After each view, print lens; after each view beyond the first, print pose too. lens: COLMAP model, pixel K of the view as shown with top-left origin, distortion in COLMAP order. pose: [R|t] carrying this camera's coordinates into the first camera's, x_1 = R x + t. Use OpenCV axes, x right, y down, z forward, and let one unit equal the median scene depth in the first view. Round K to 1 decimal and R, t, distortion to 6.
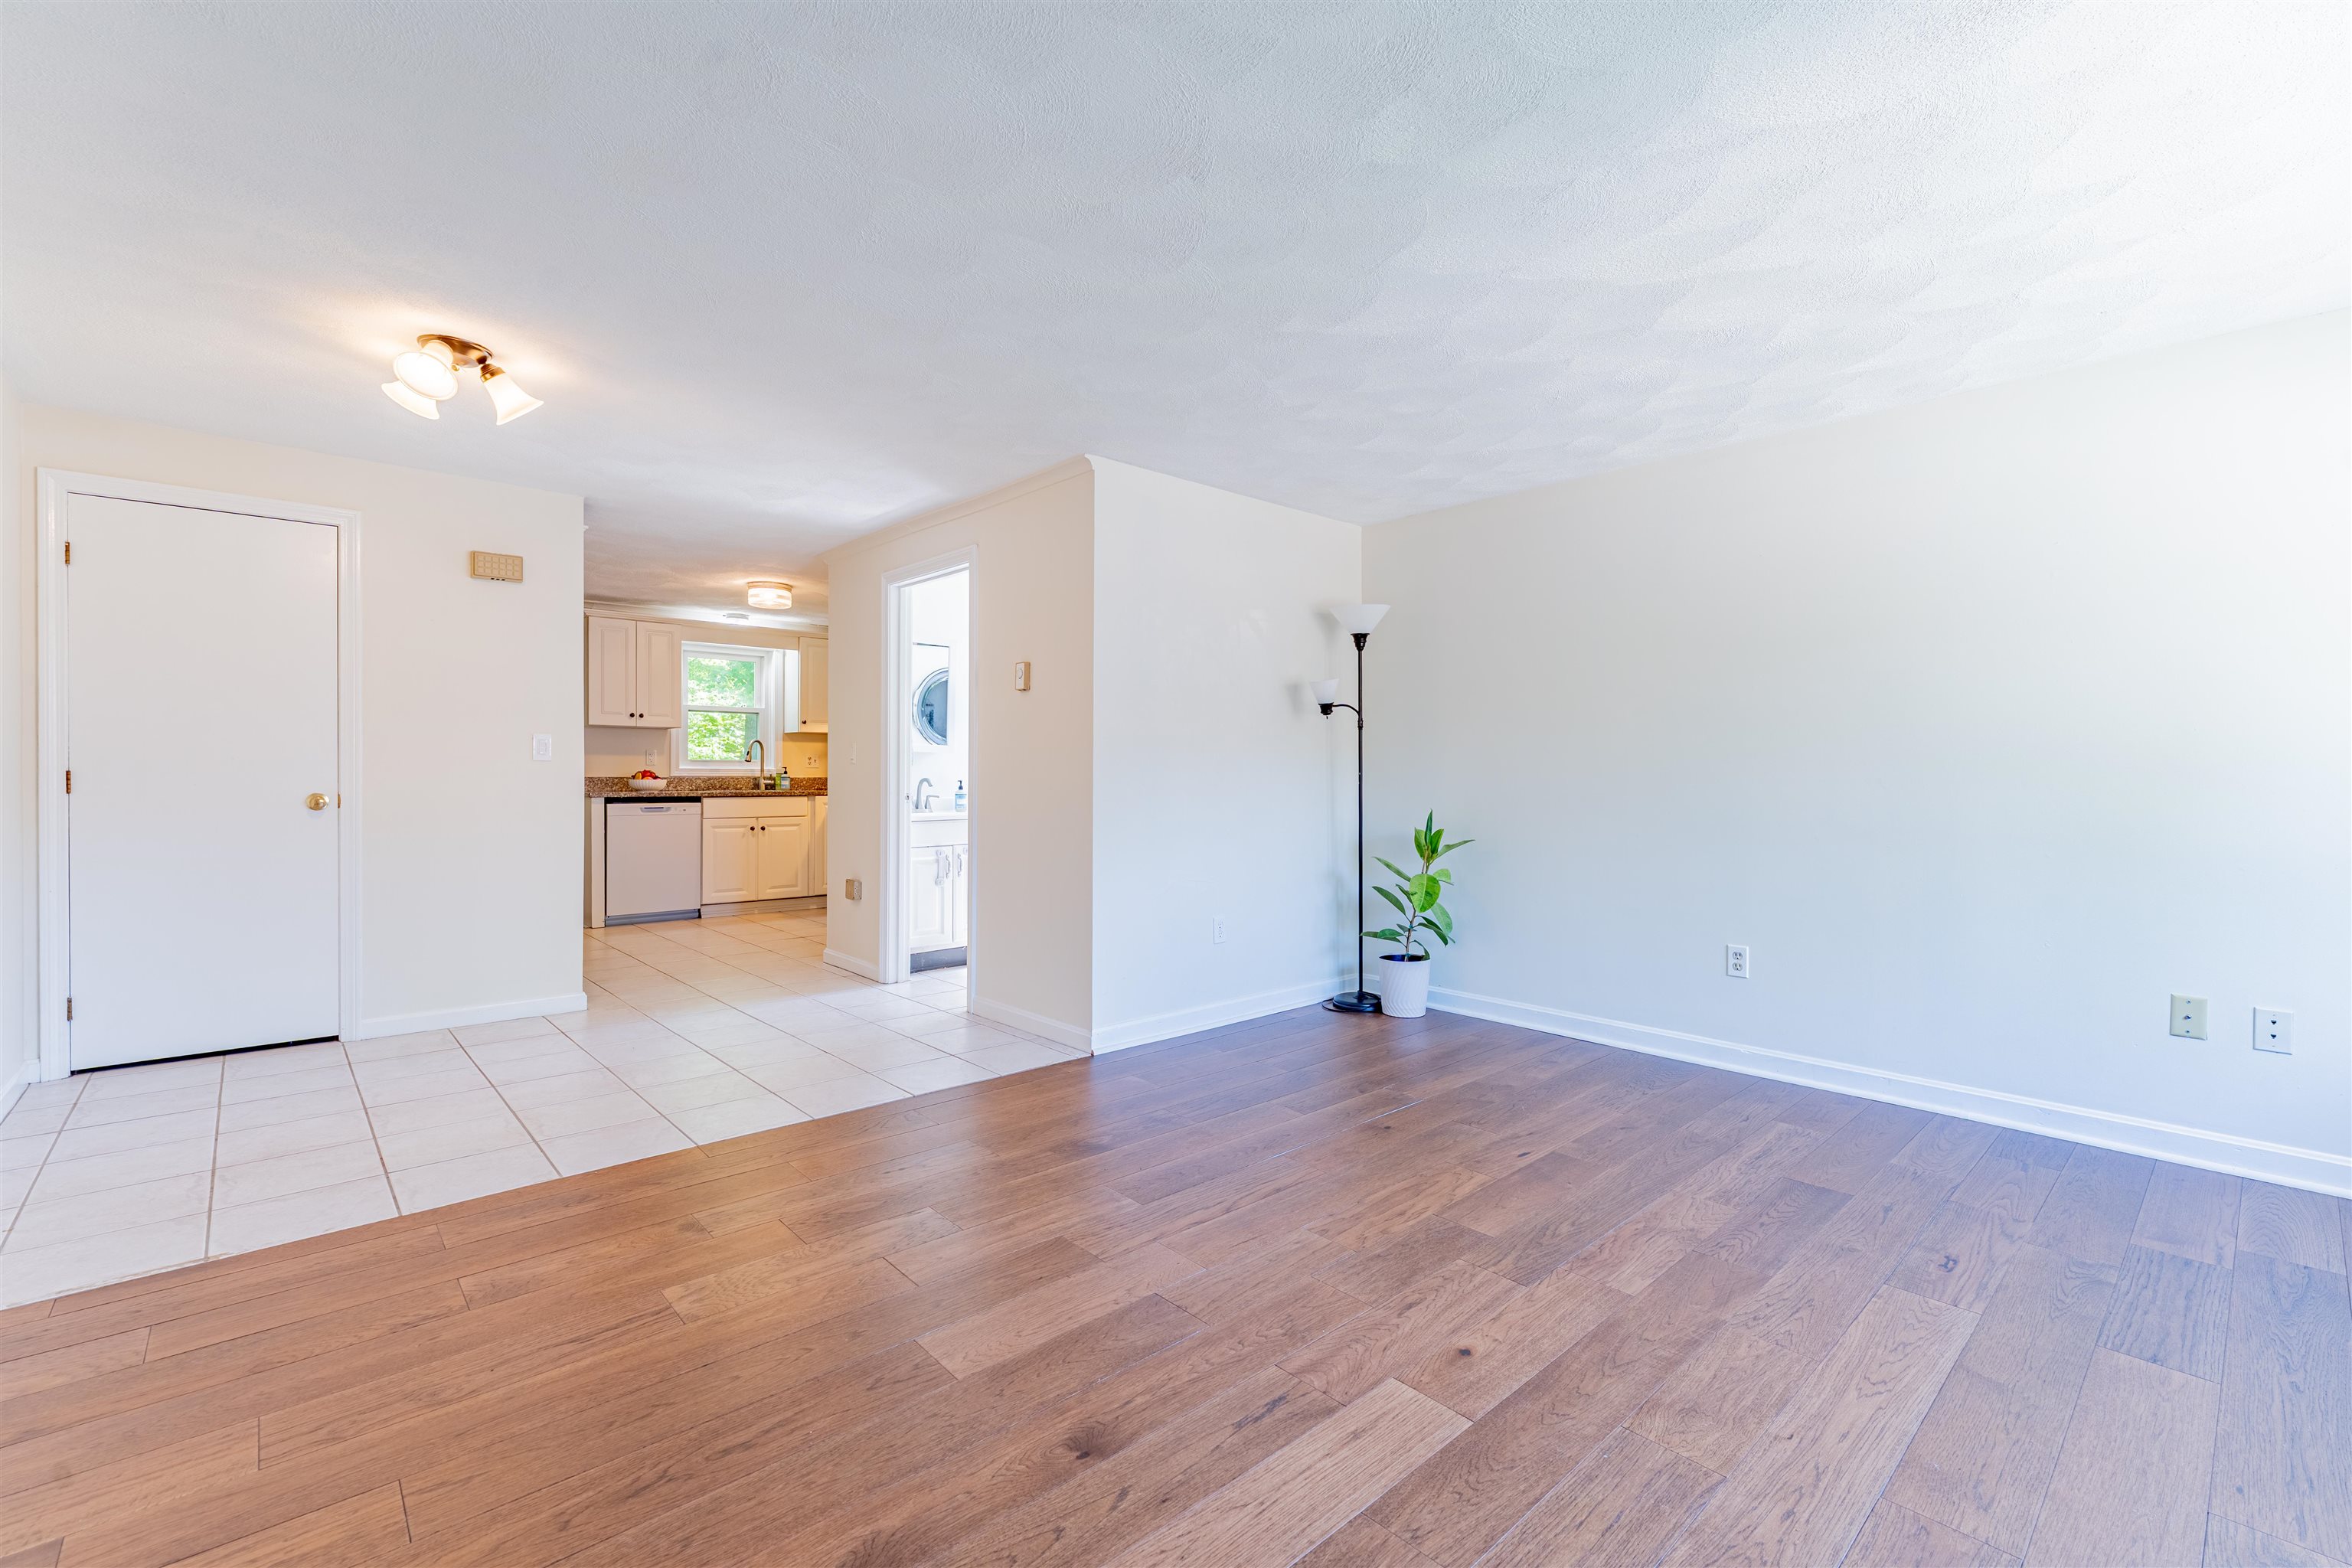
lens RADIAL K [[1007.8, 0, 1175.1], [0, 1007.8, 778.5], [0, 0, 1]] dist [-0.001511, -0.000127]
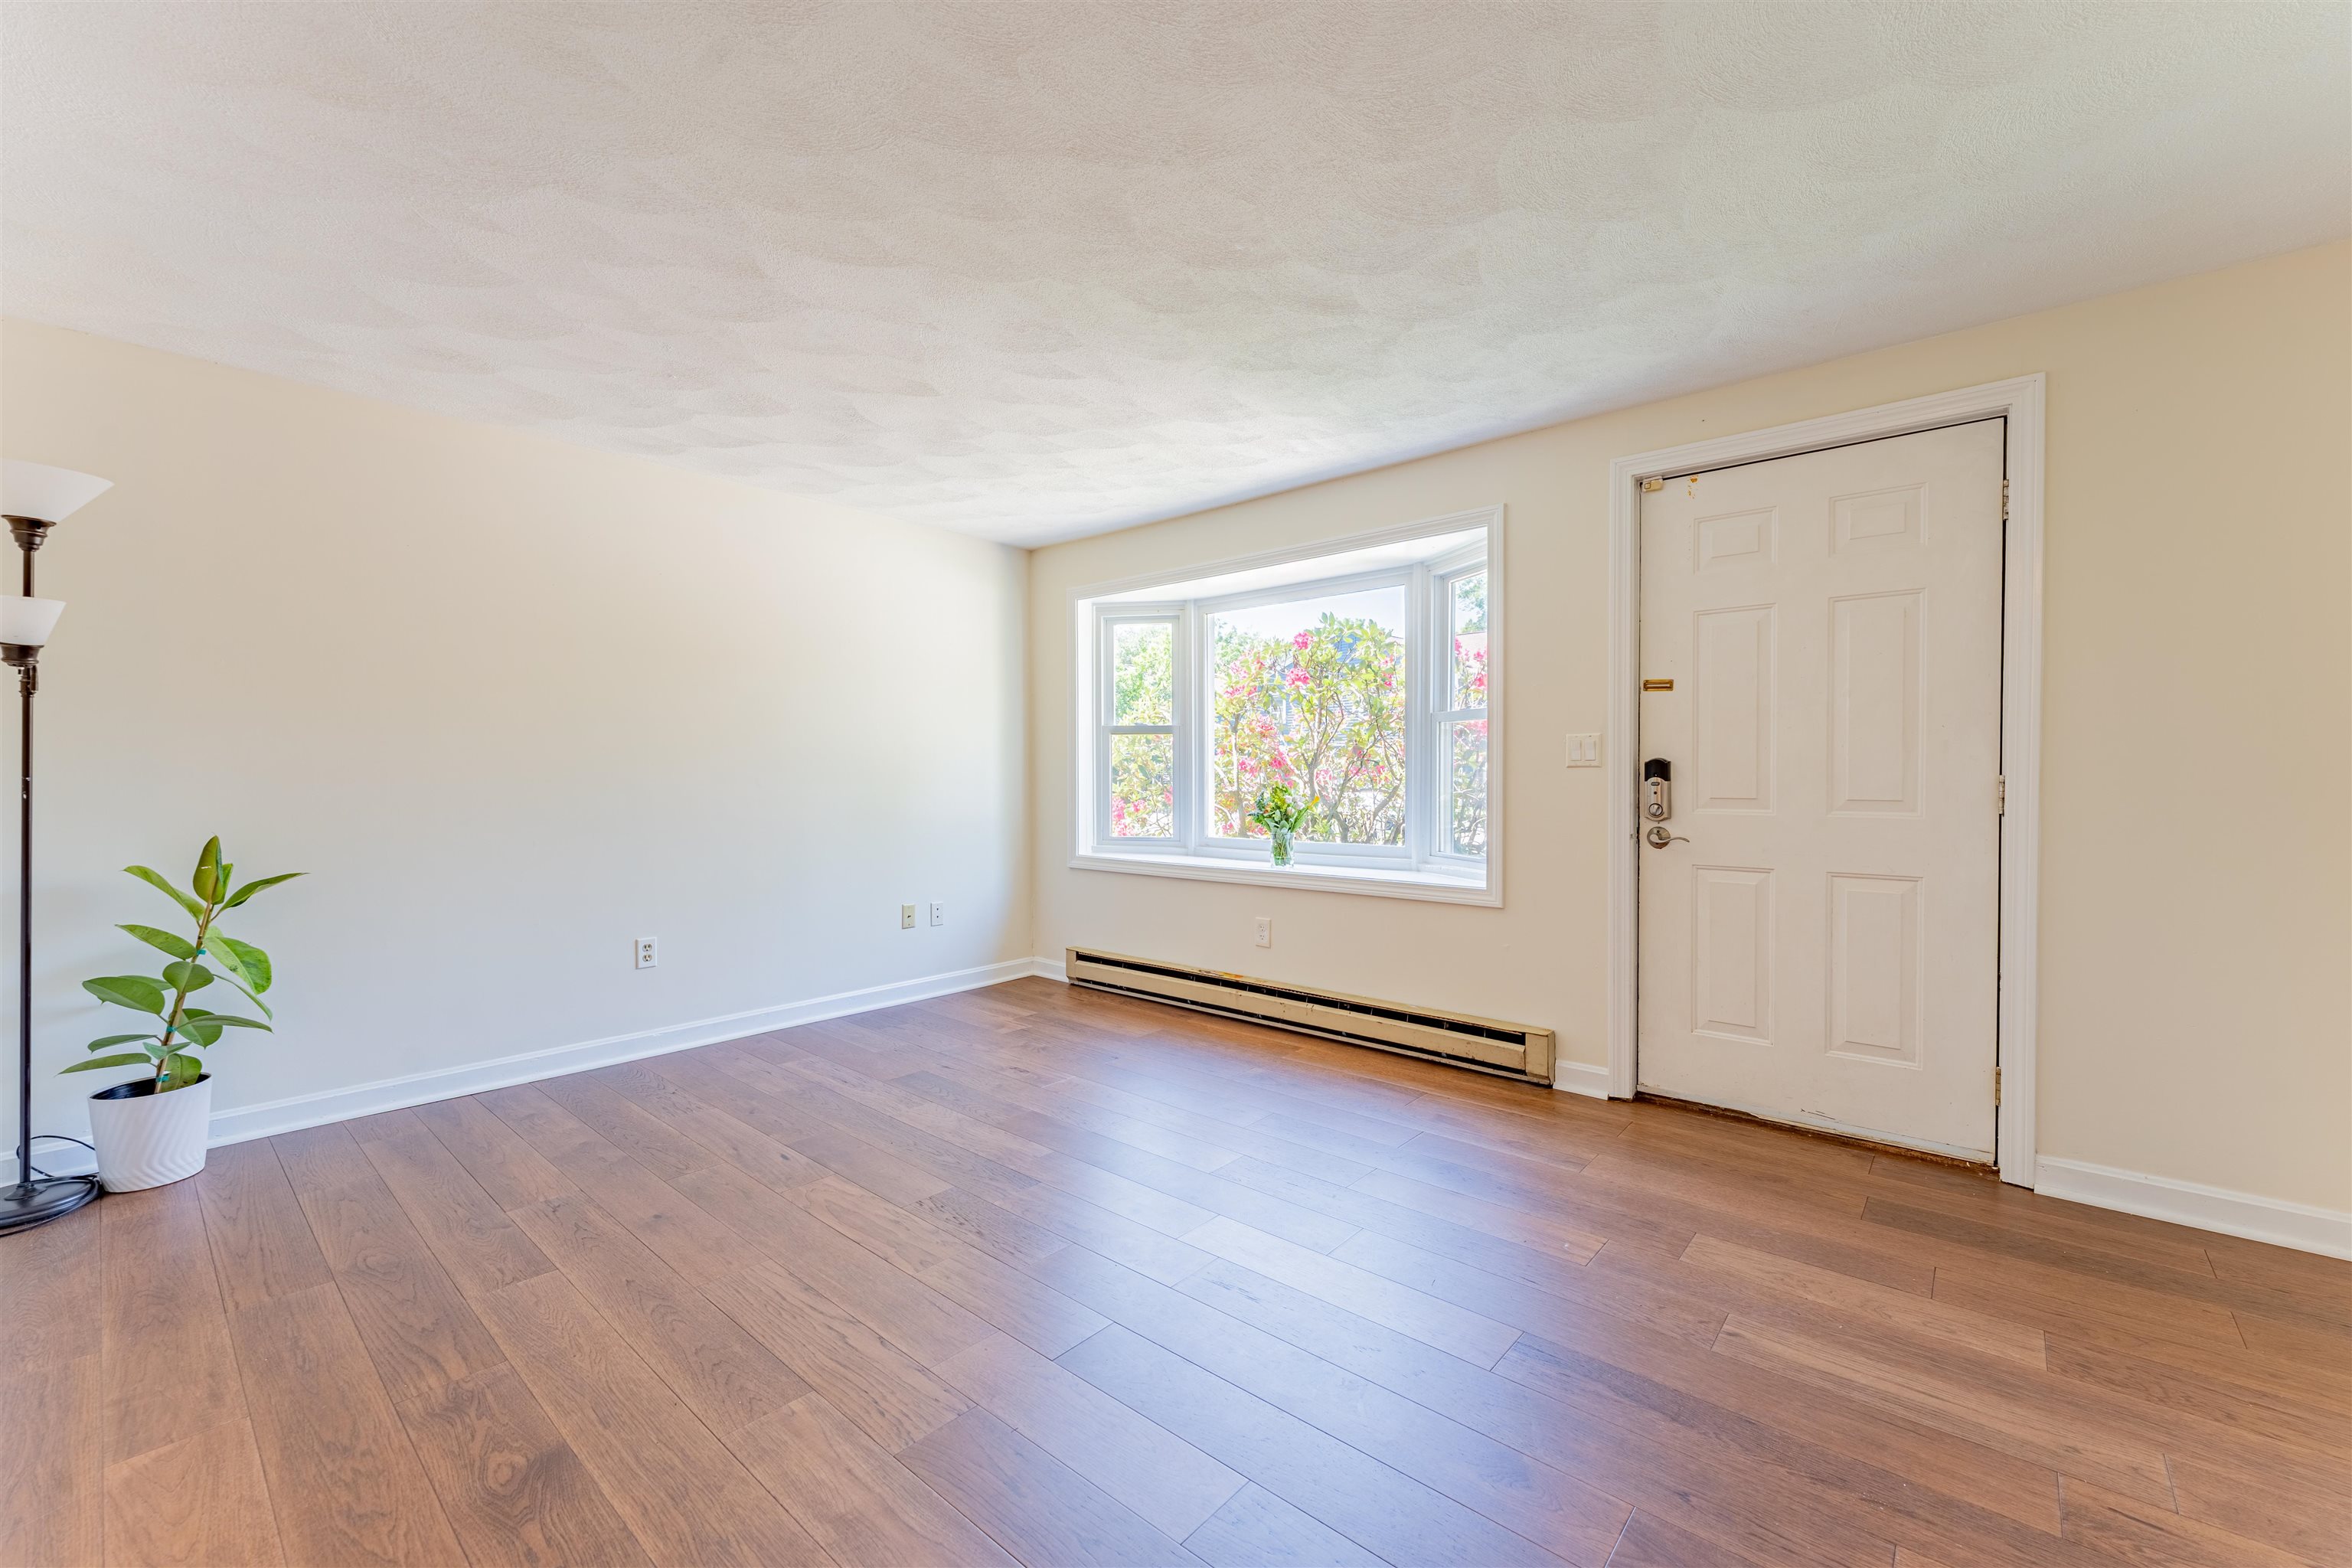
lens RADIAL K [[939.2, 0, 1181.6], [0, 939.2, 786.8], [0, 0, 1]] dist [0.001247, 0.000047]
pose [[-0.120532, -0.017052, 0.992563, -0.406467], [0.006868, 0.999814, 0.018011, -0.005642], [-0.992686, 0.008987, -0.120393, 0.468660]]
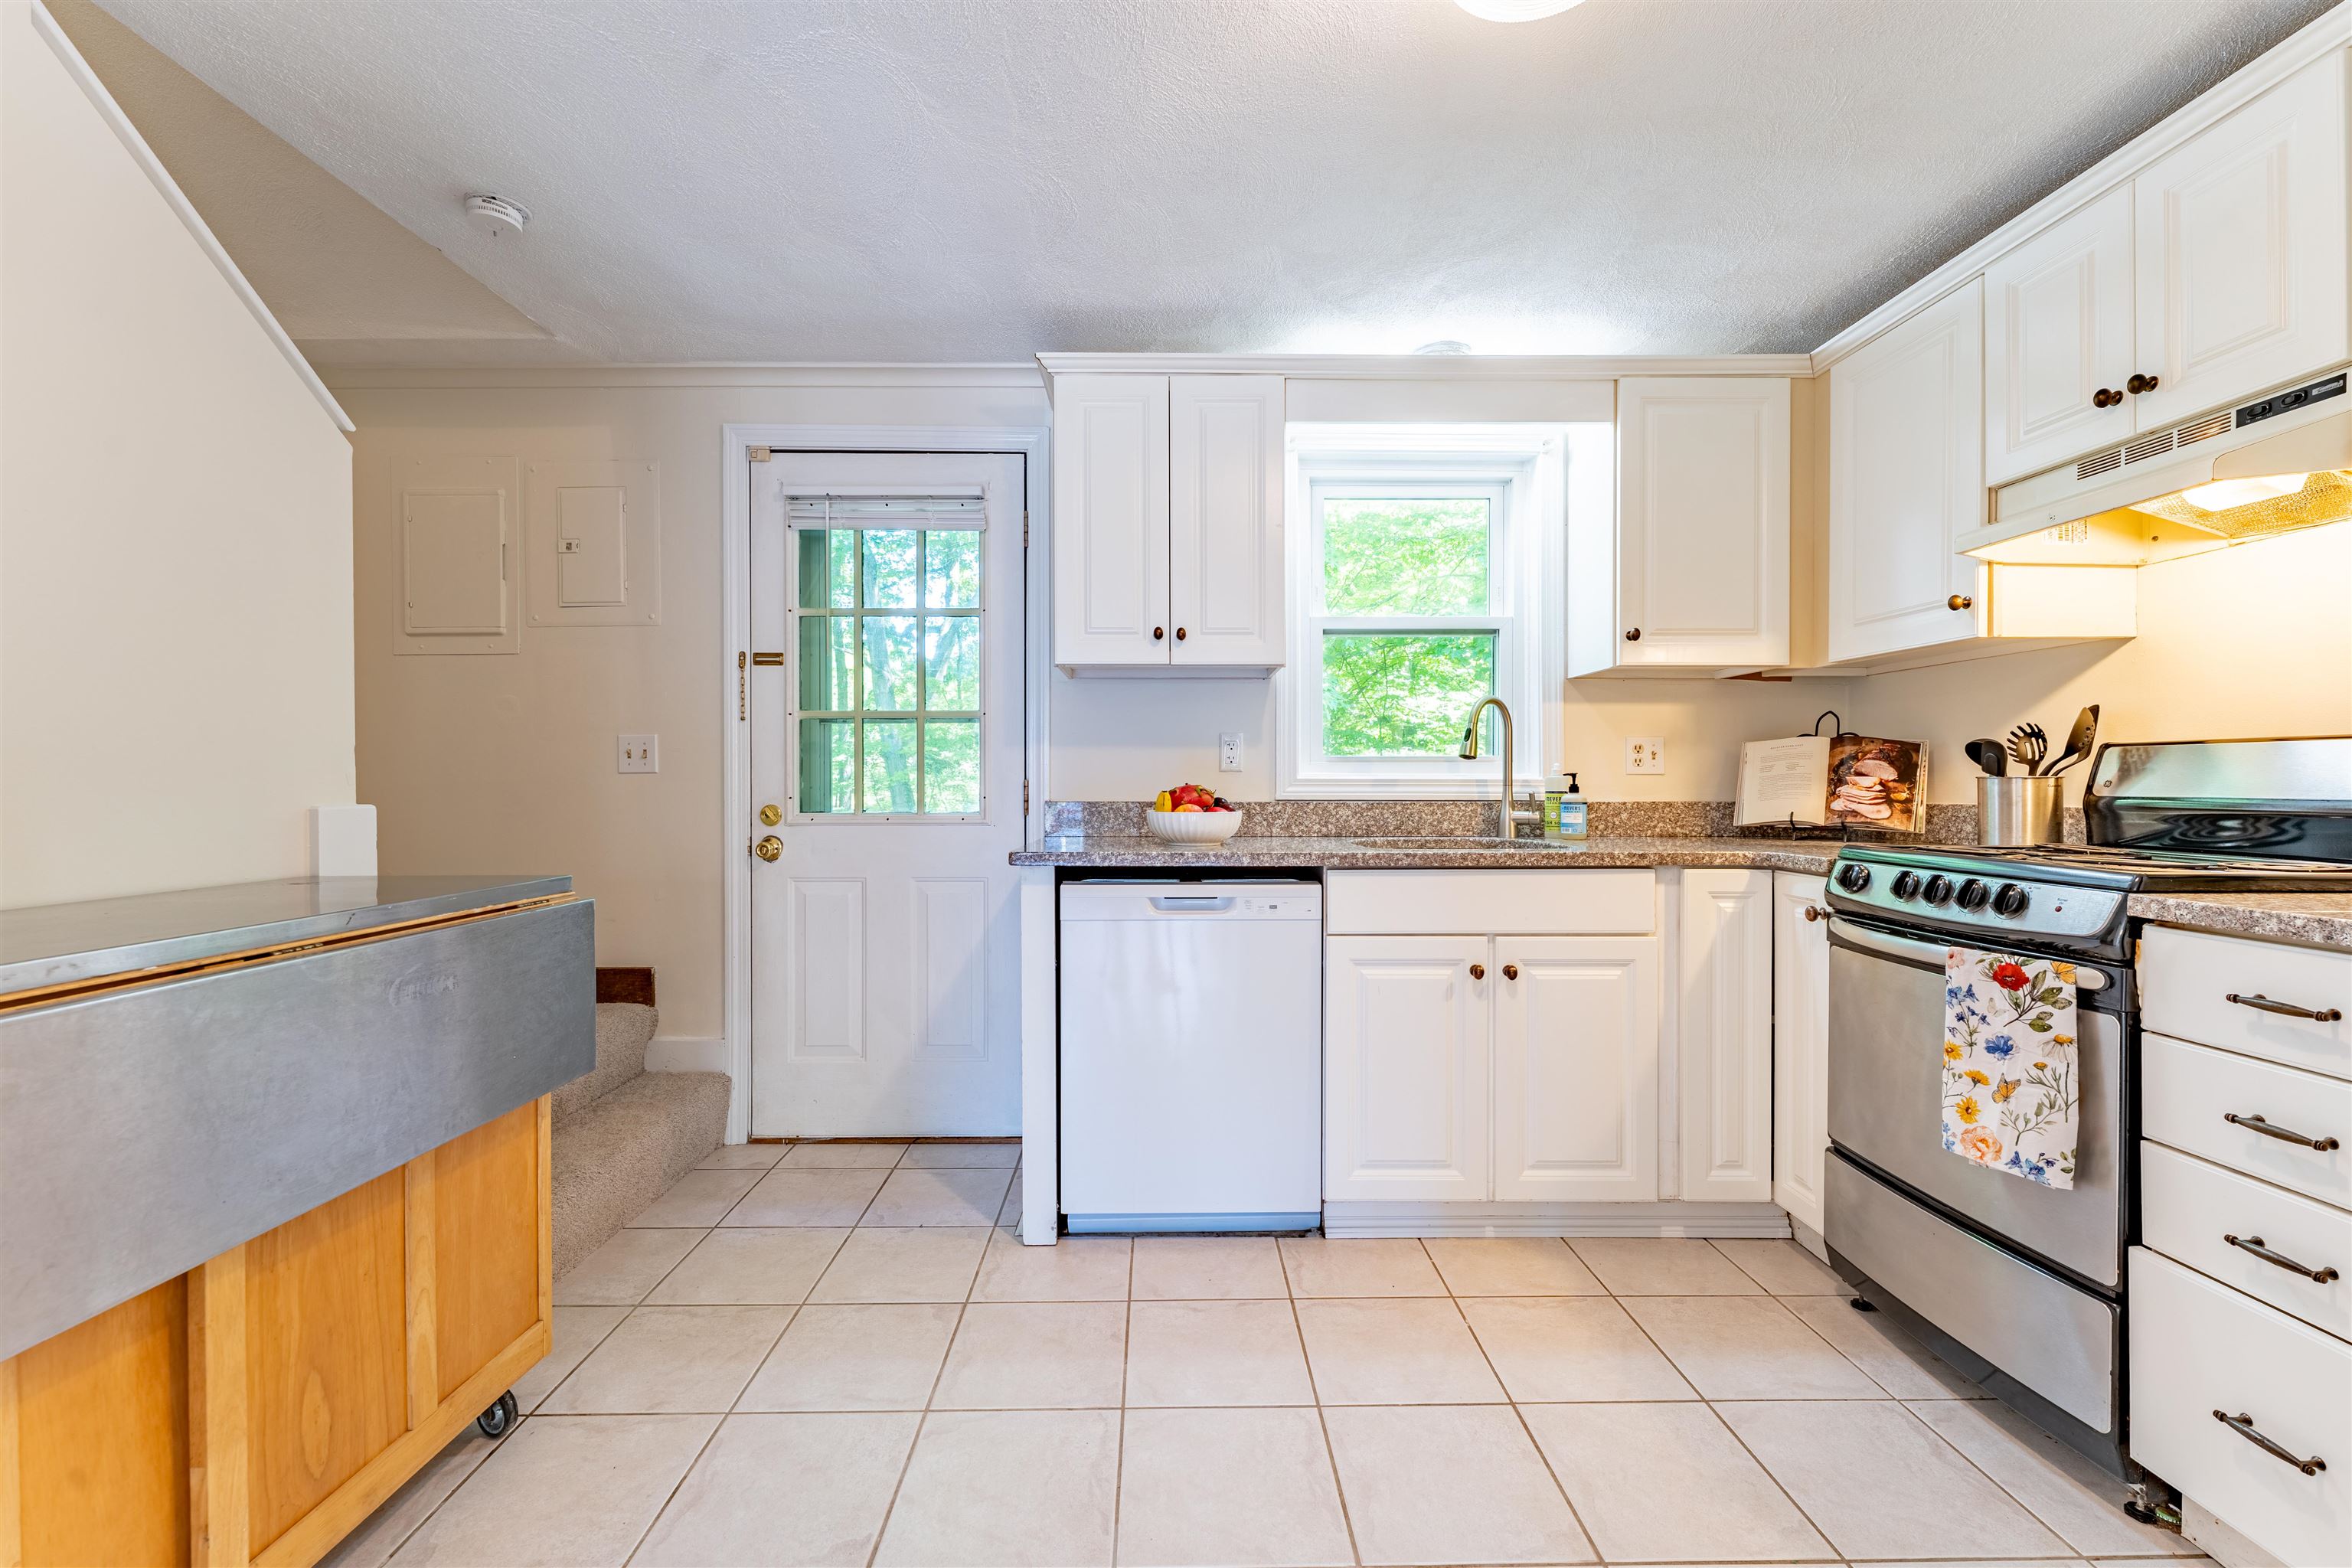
lens RADIAL K [[952.4, 0, 1179.9], [0, 952.4, 779.3], [0, 0, 1]] dist [0.000056, 0.000037]
pose [[0.749630, -0.007630, -0.661814, -0.491241], [0.001478, 0.999950, -0.009855, -0.011075], [0.661856, 0.006410, 0.749604, 1.203228]]
